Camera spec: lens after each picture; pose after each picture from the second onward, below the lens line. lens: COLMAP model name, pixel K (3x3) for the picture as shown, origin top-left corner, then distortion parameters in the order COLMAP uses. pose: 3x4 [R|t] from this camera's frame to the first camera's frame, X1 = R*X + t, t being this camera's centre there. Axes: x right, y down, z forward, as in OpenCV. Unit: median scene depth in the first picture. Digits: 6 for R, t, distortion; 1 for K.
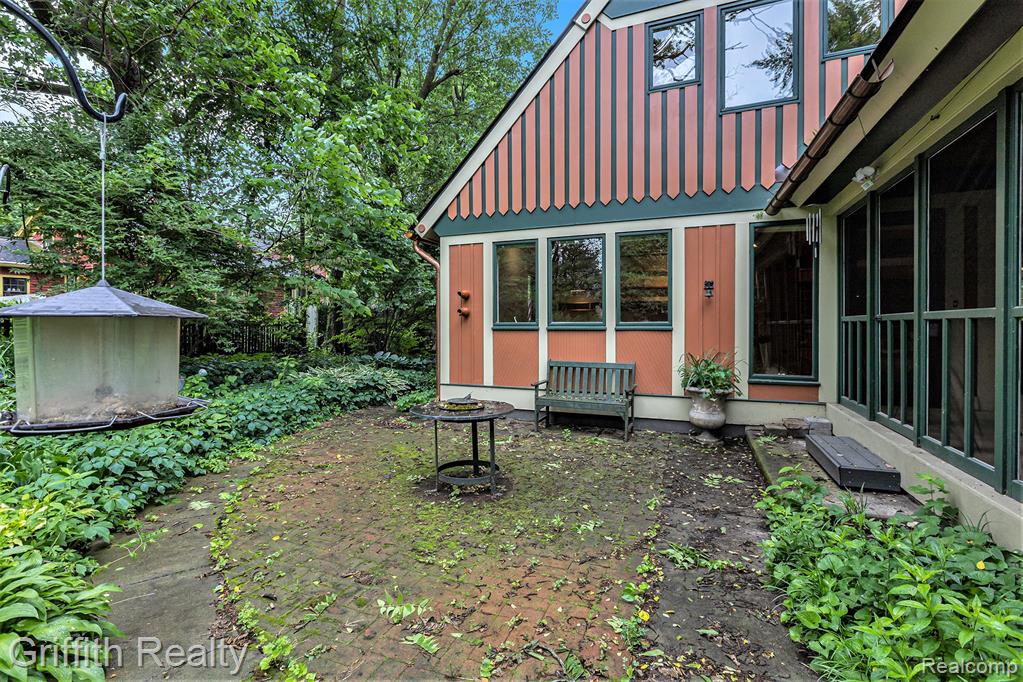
lens RADIAL K [[465.0, 0, 510.1], [0, 465.0, 333.5], [0, 0, 1]] dist [-0.005716, -0.000337]
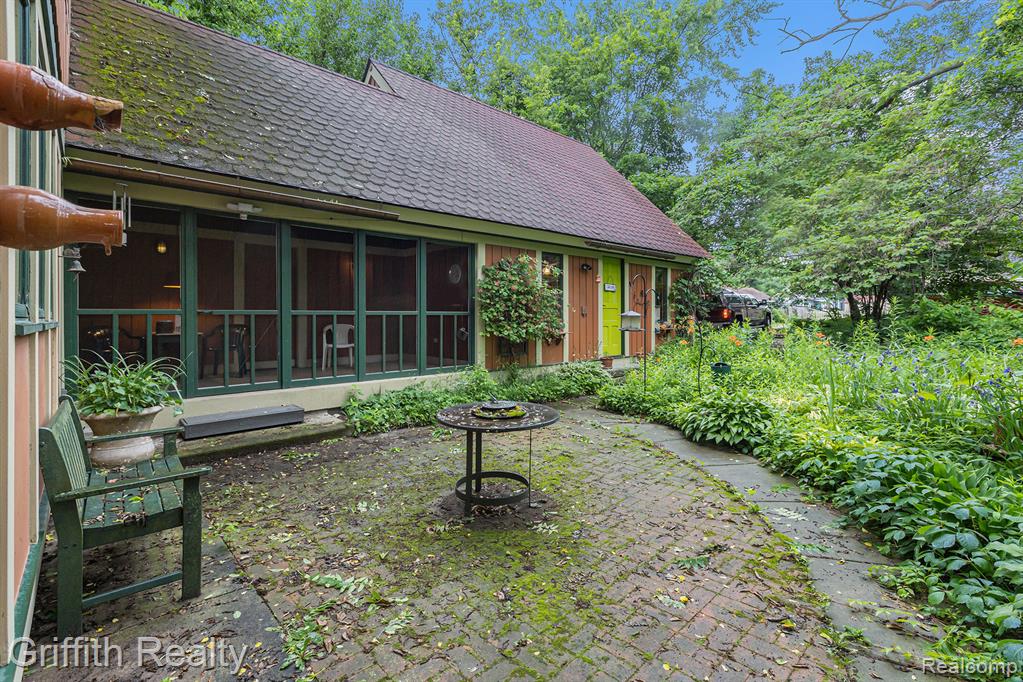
lens RADIAL K [[465.0, 0, 503.6], [0, 465.0, 317.3], [0, 0, 1]] dist [-0.005716, -0.000337]
pose [[-0.896397, 0.002995, 0.443243, -0.470774], [0.007059, 0.999947, 0.007520, -0.021106], [-0.443197, 0.009870, -0.896370, 1.694875]]
